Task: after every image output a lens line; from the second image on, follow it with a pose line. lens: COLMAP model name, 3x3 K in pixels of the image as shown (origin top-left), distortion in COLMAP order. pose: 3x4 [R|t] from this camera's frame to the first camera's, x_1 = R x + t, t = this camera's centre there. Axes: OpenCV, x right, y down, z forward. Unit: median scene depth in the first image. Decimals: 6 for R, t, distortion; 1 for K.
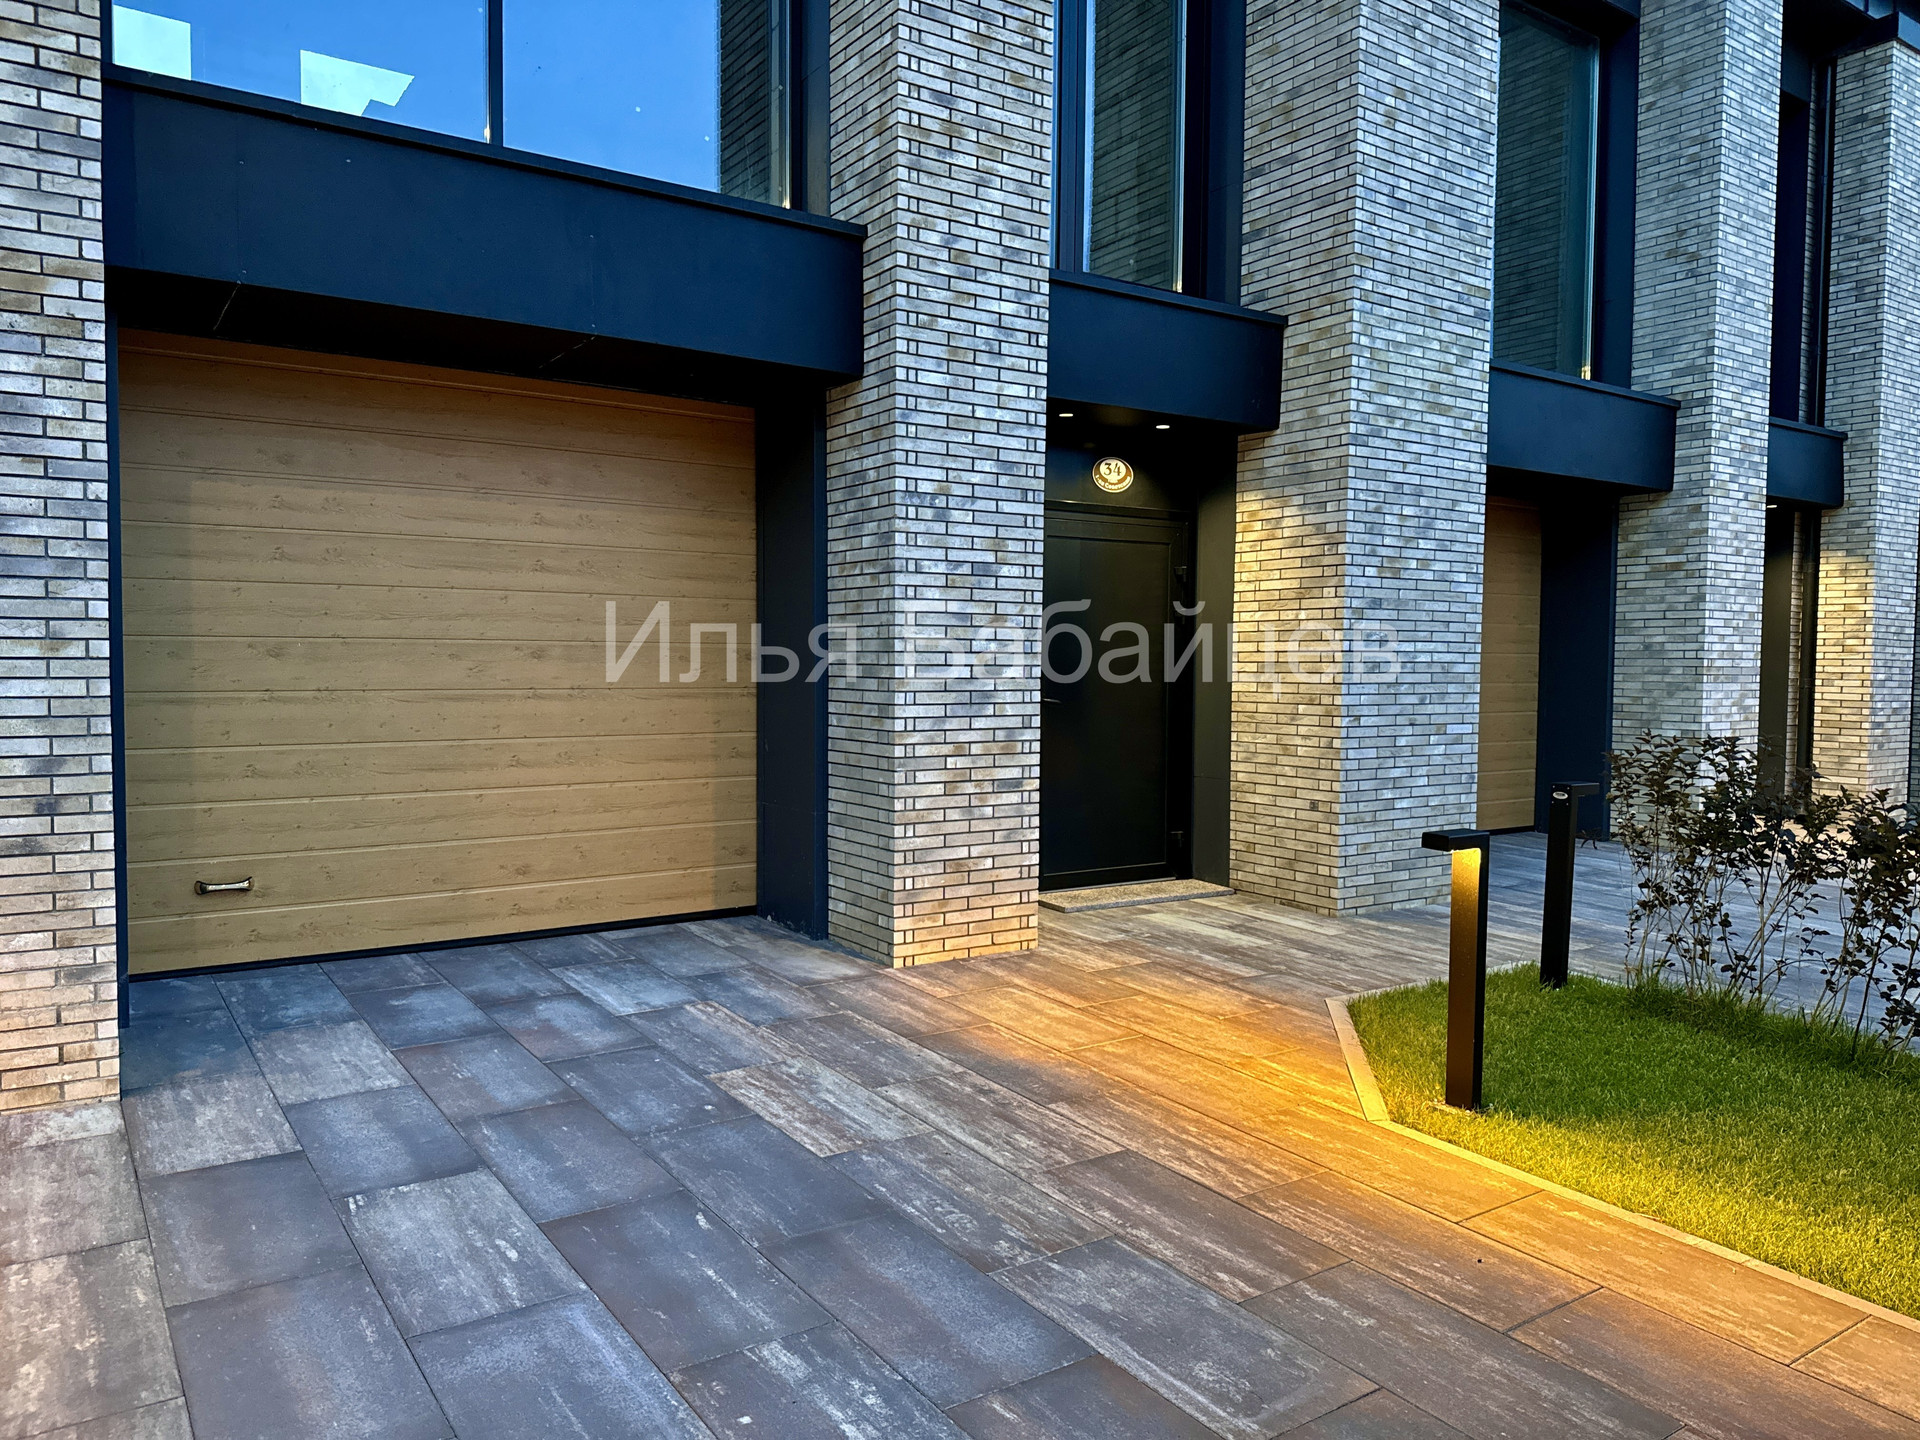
lens RADIAL K [[1341.9, 0, 935.4], [0, 1341.9, 732.0], [0, 0, 1]] dist [0.053663, -0.068876]
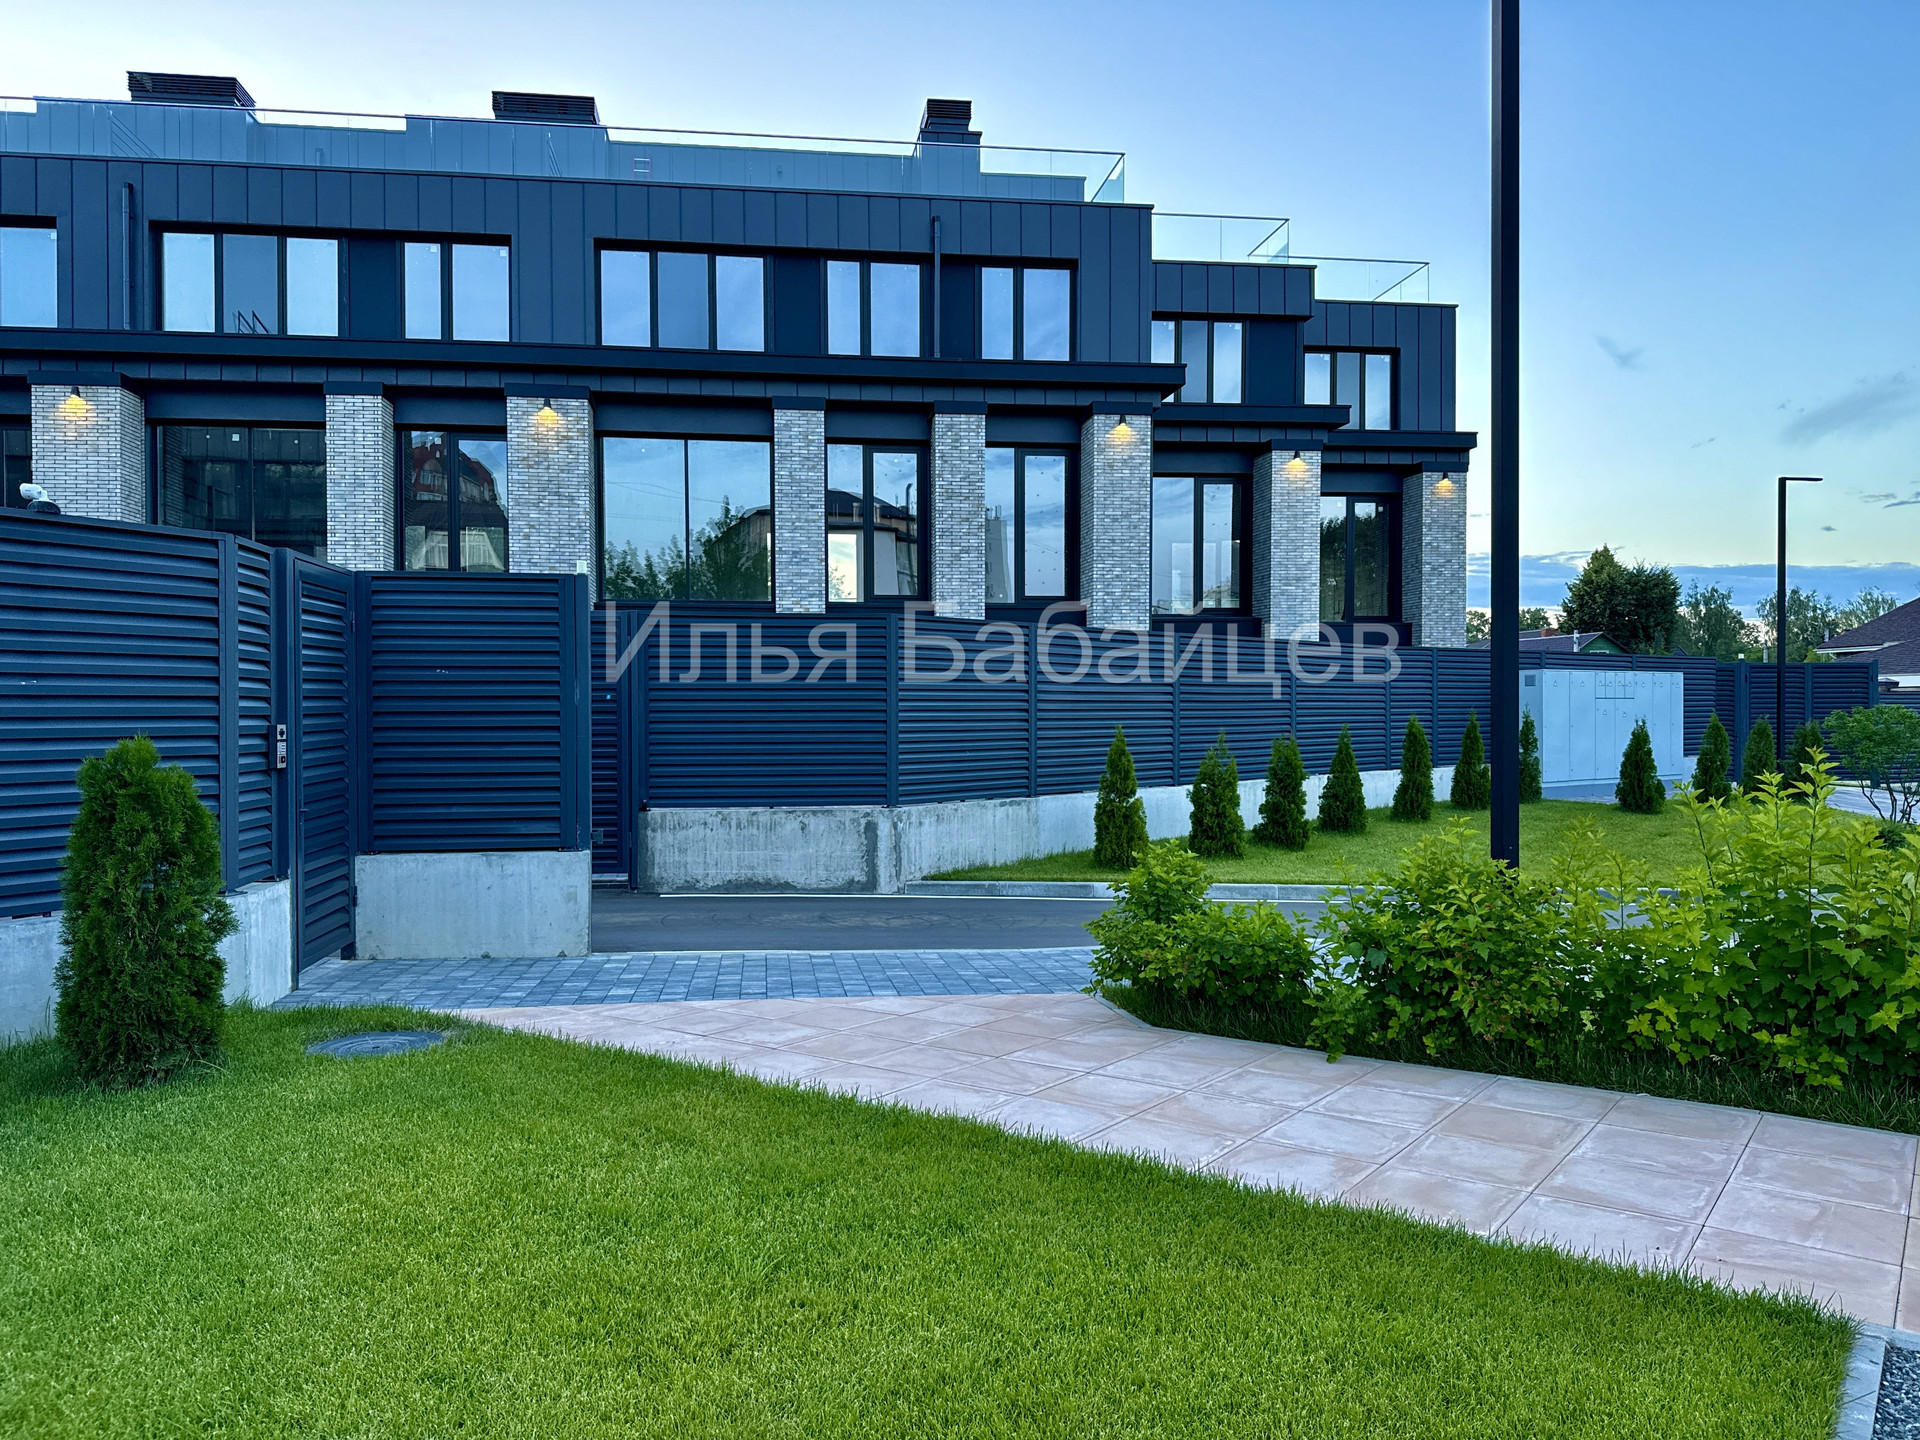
lens RADIAL K [[1341.9, 0, 974.0], [0, 1341.9, 717.0], [0, 0, 1]] dist [0.053663, -0.068876]
pose [[0.892860, -0.008263, -0.450258, 2.941885], [-0.014248, 0.998813, -0.046585, 0.067996], [0.450108, 0.048009, 0.891682, -1.341122]]
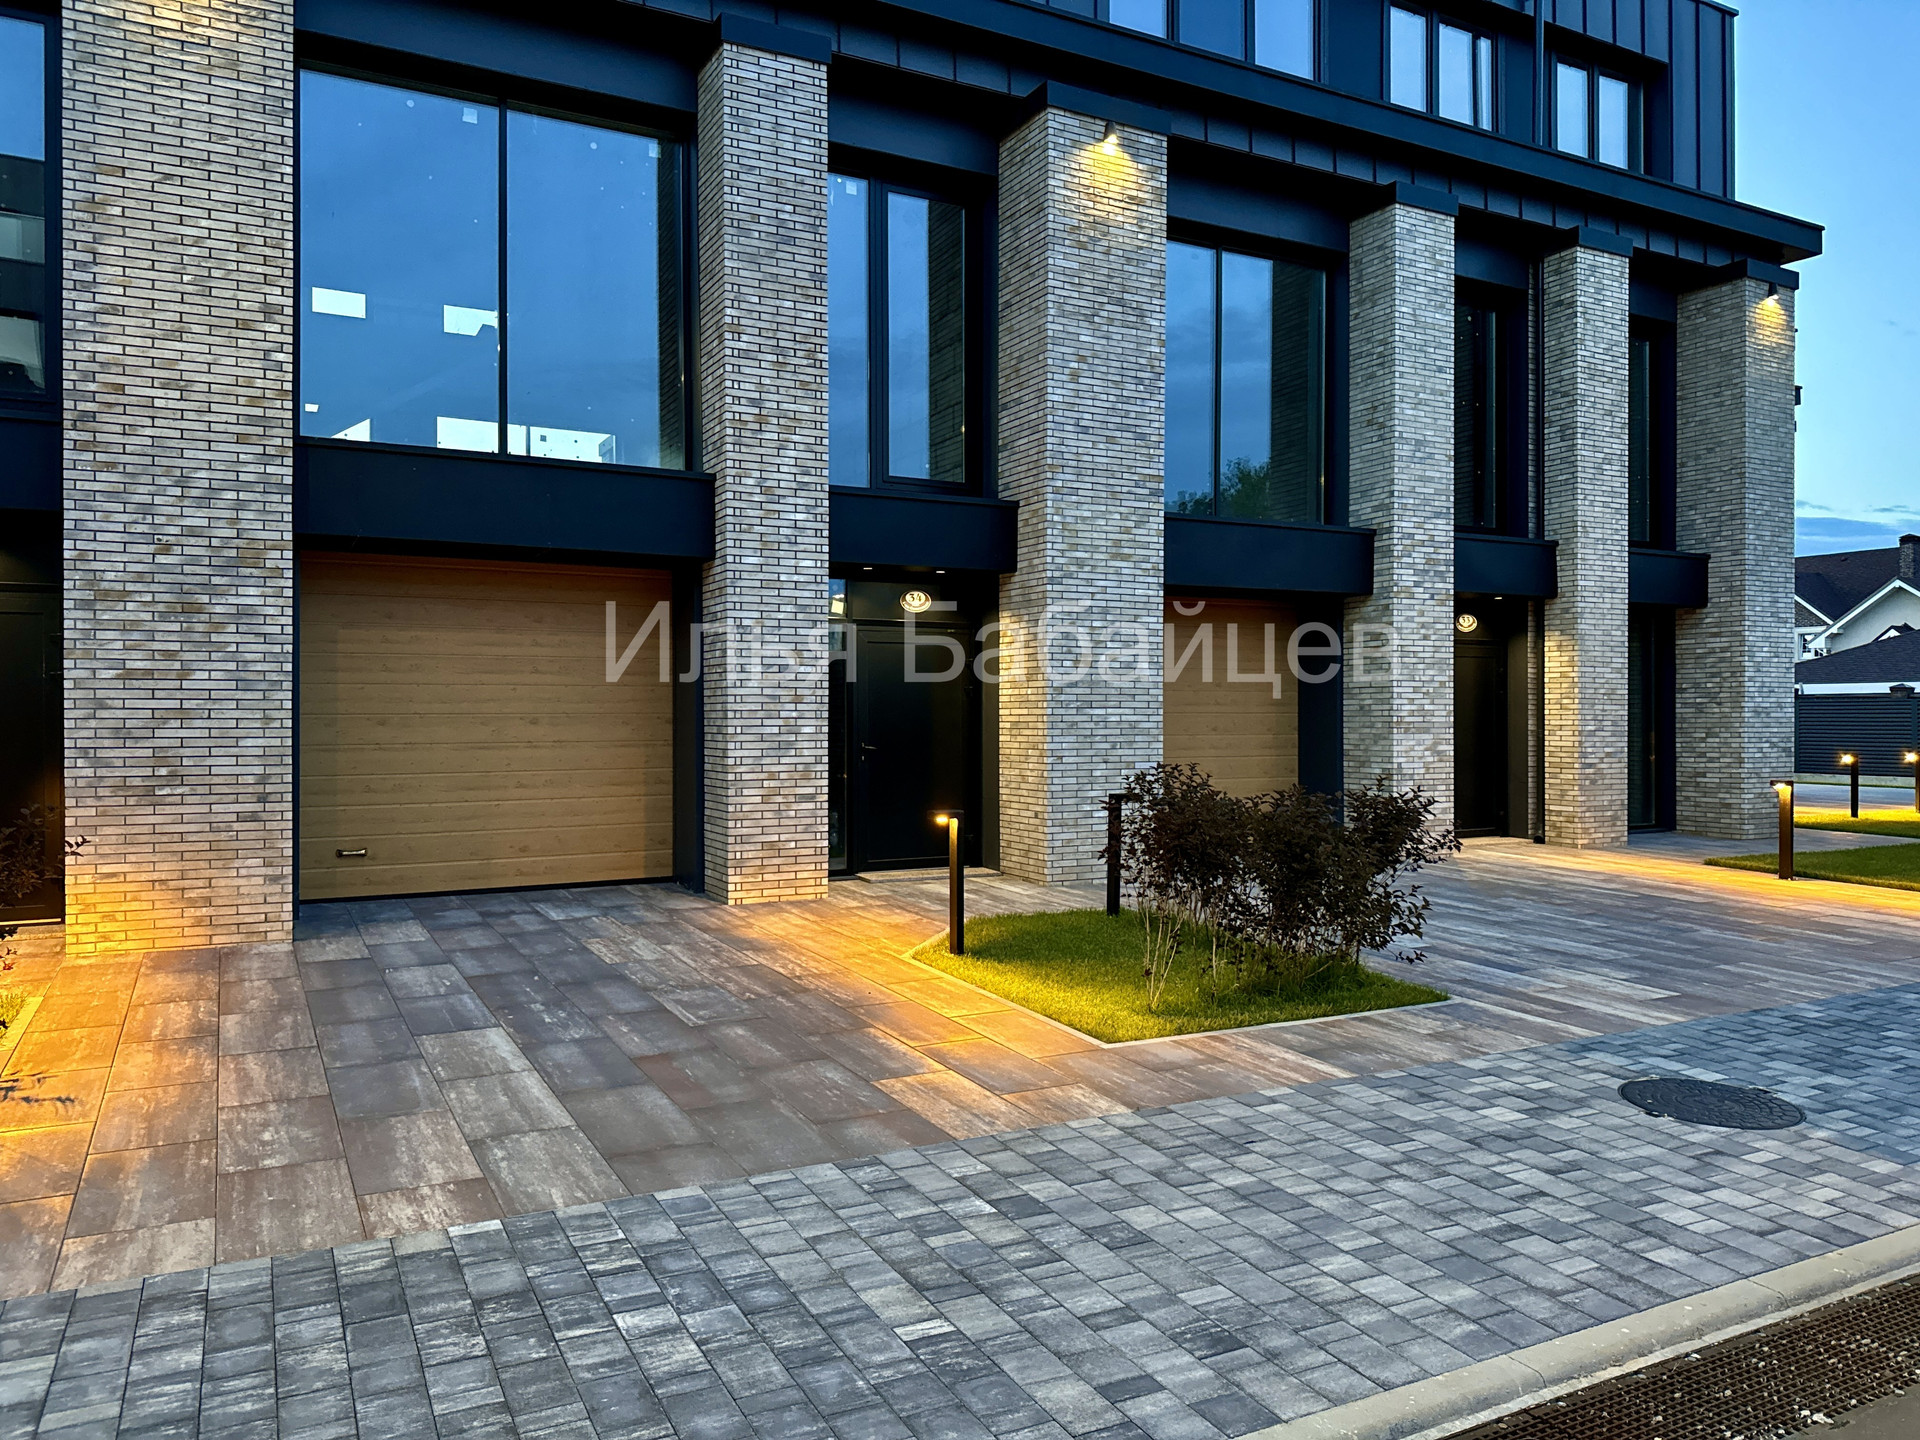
lens RADIAL K [[1341.9, 0, 941.7], [0, 1341.9, 723.8], [0, 0, 1]] dist [0.053663, -0.068876]
pose [[0.993722, -0.009864, -0.111444, 0.412848], [0.004281, 0.998729, -0.050226, 0.032634], [0.111798, 0.049434, 0.992501, -0.640385]]
